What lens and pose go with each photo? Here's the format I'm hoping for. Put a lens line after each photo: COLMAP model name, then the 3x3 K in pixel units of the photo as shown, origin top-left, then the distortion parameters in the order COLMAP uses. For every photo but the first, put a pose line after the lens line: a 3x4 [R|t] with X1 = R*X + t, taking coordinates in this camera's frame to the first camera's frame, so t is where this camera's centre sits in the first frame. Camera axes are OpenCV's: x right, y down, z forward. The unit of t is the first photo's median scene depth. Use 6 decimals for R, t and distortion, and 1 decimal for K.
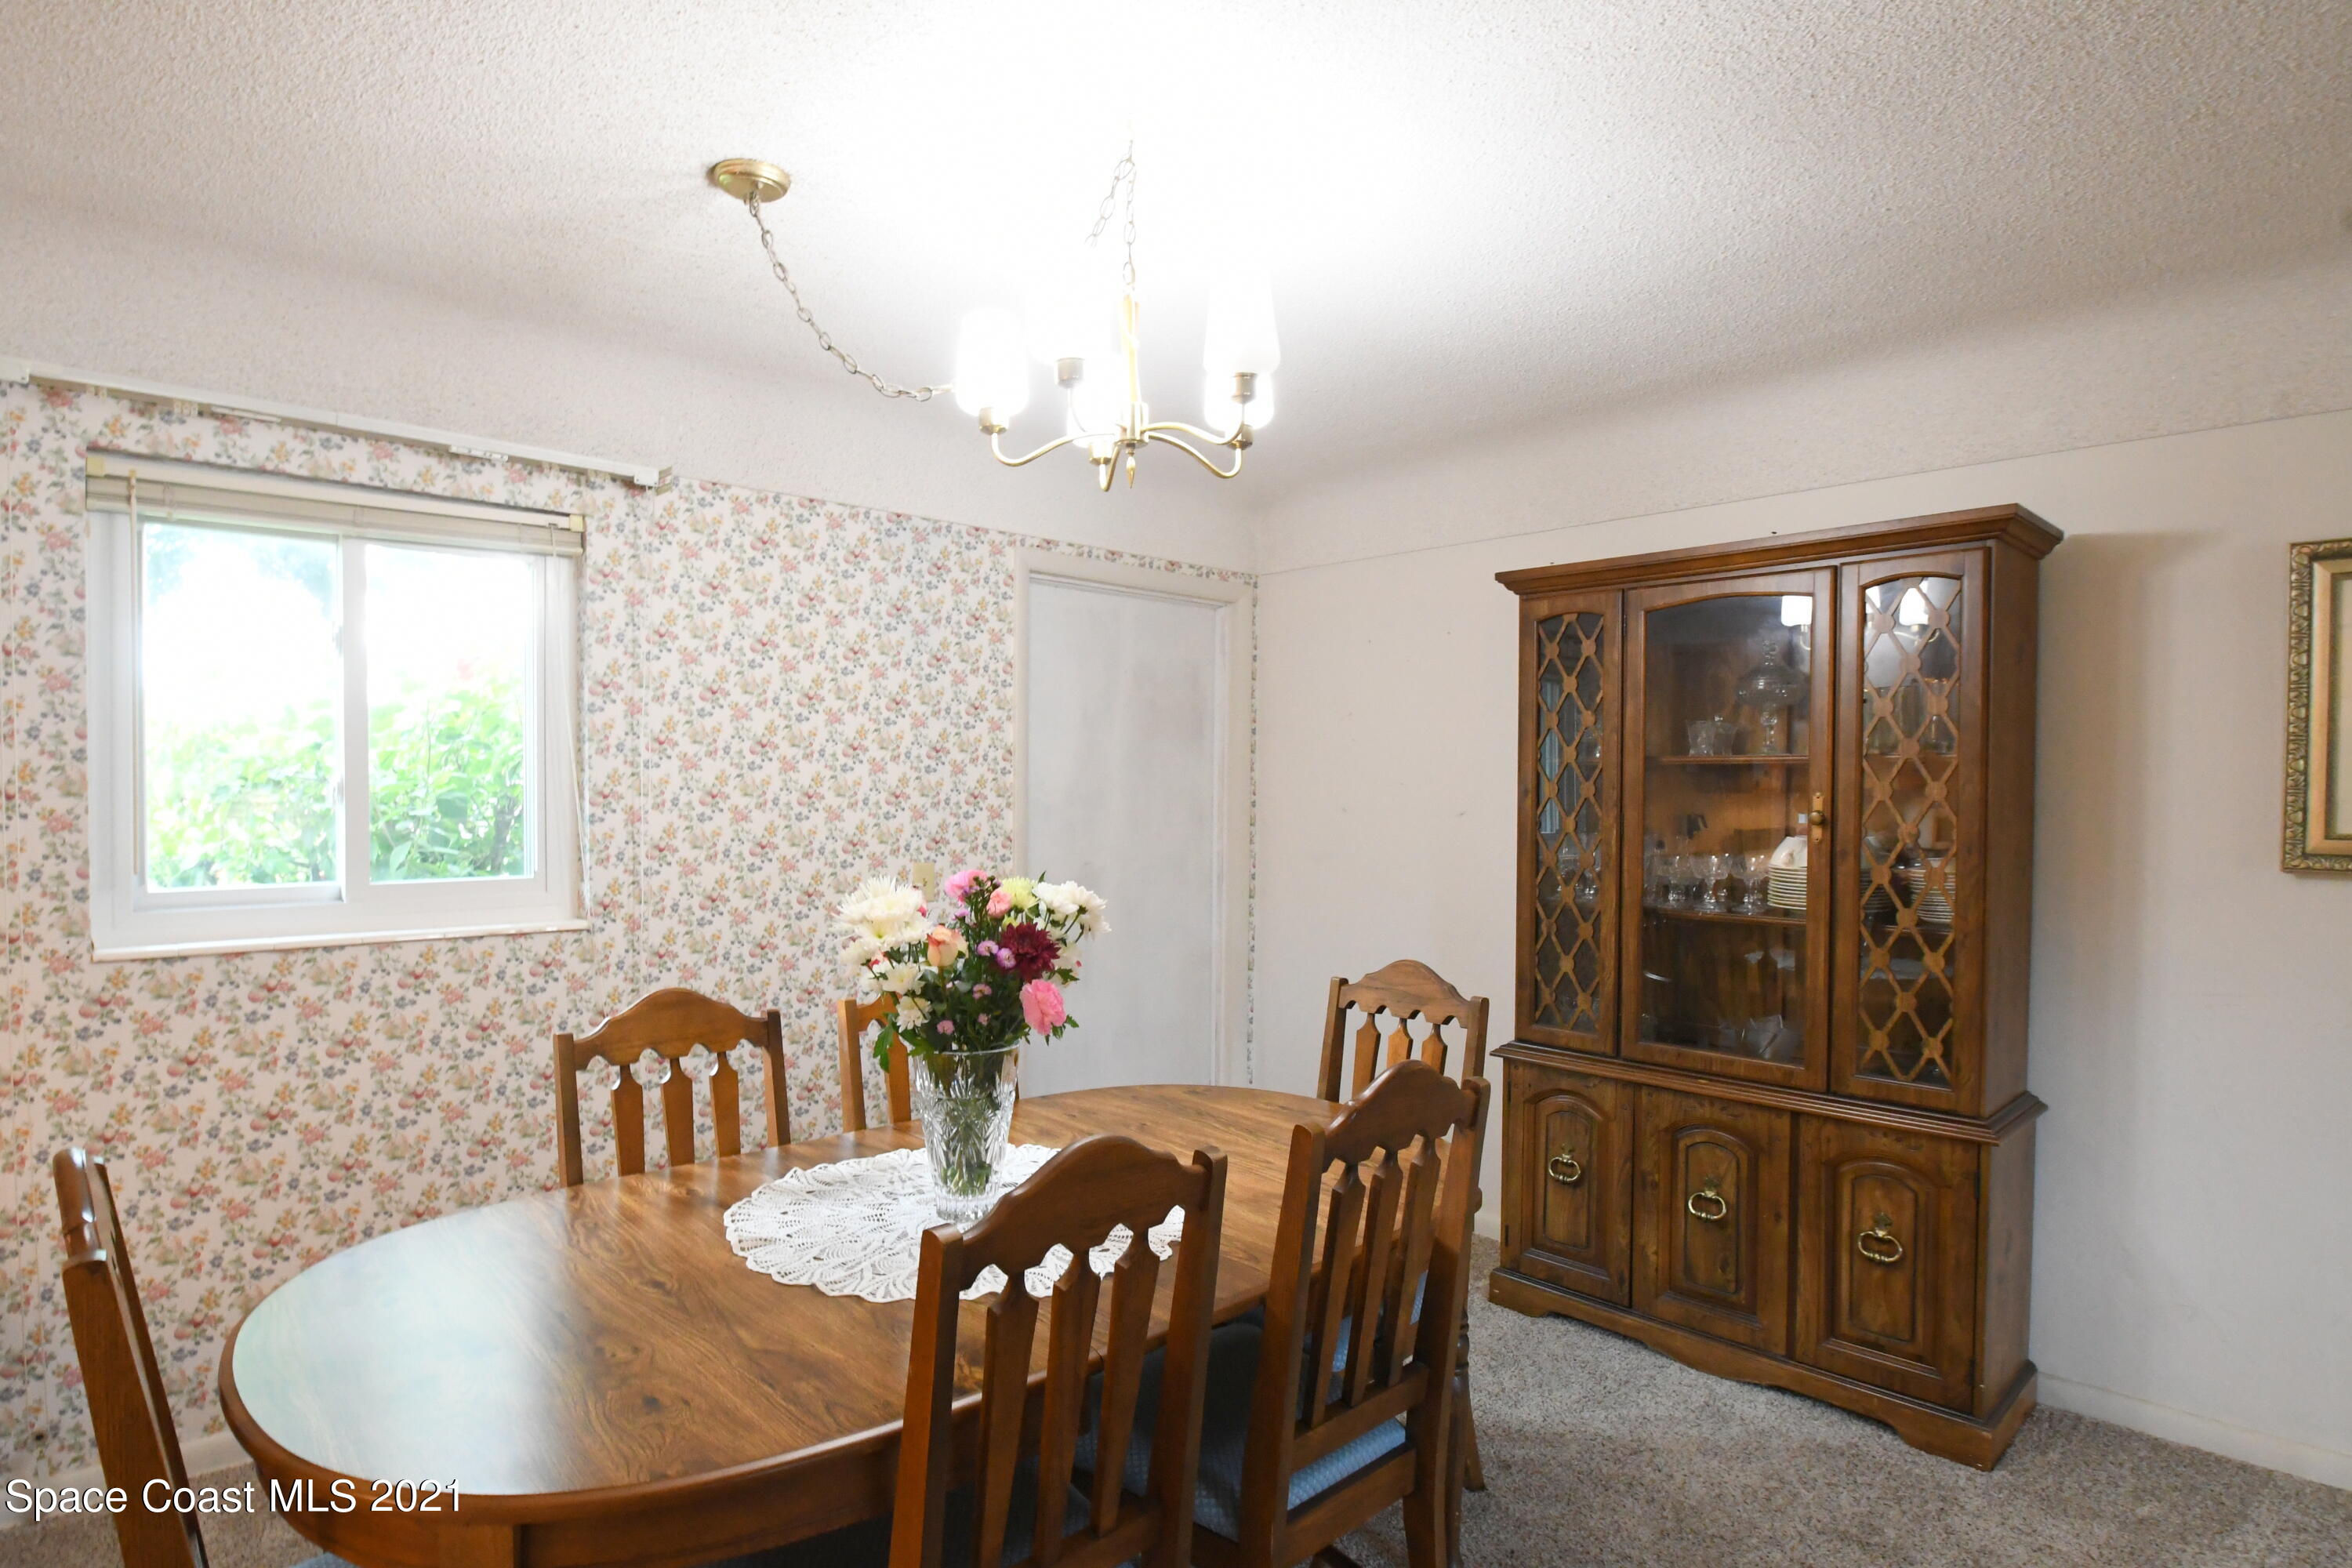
lens RADIAL K [[1250.2, 0, 1164.1], [0, 1250.2, 800.8], [0, 0, 1]] dist [-0.021988, -0.003505]
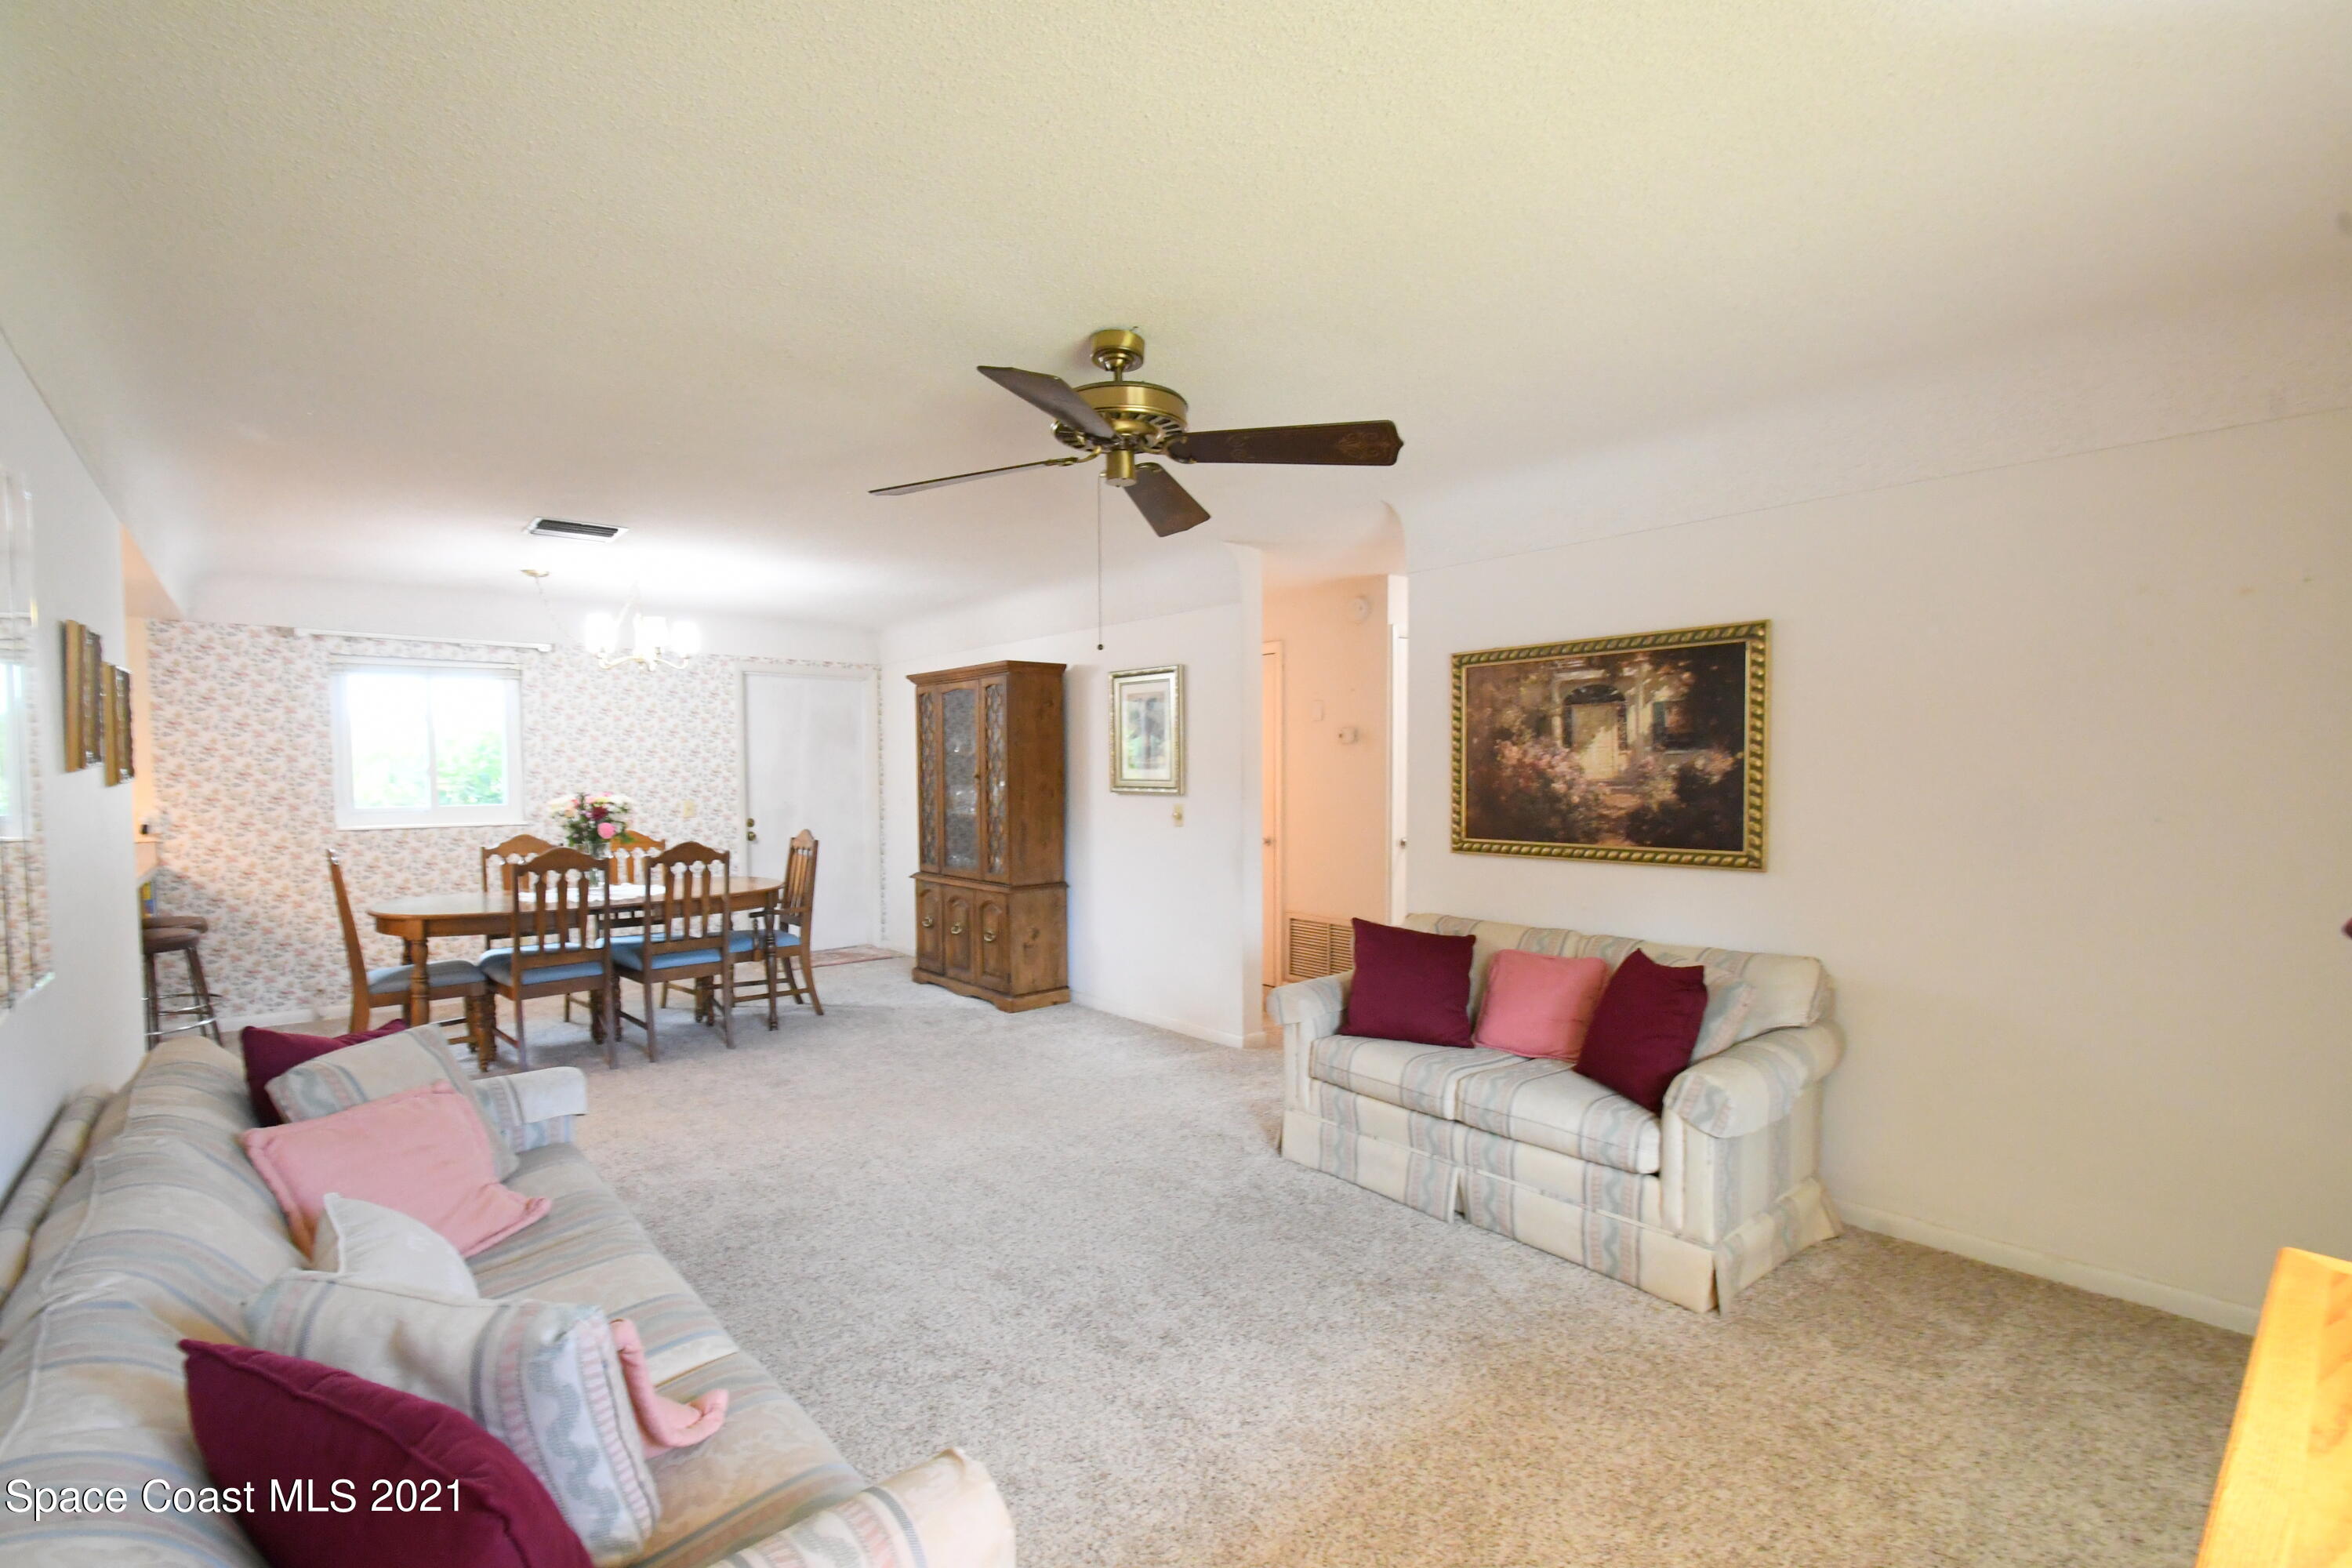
lens RADIAL K [[1046.9, 0, 1179.3], [0, 1046.9, 800.3], [0, 0, 1]] dist [-0.003960, -0.001813]
pose [[0.999169, -0.010829, -0.039292, 1.086275], [0.011607, 0.999740, 0.019637, 0.029368], [0.039069, -0.020077, 0.999035, -1.238797]]
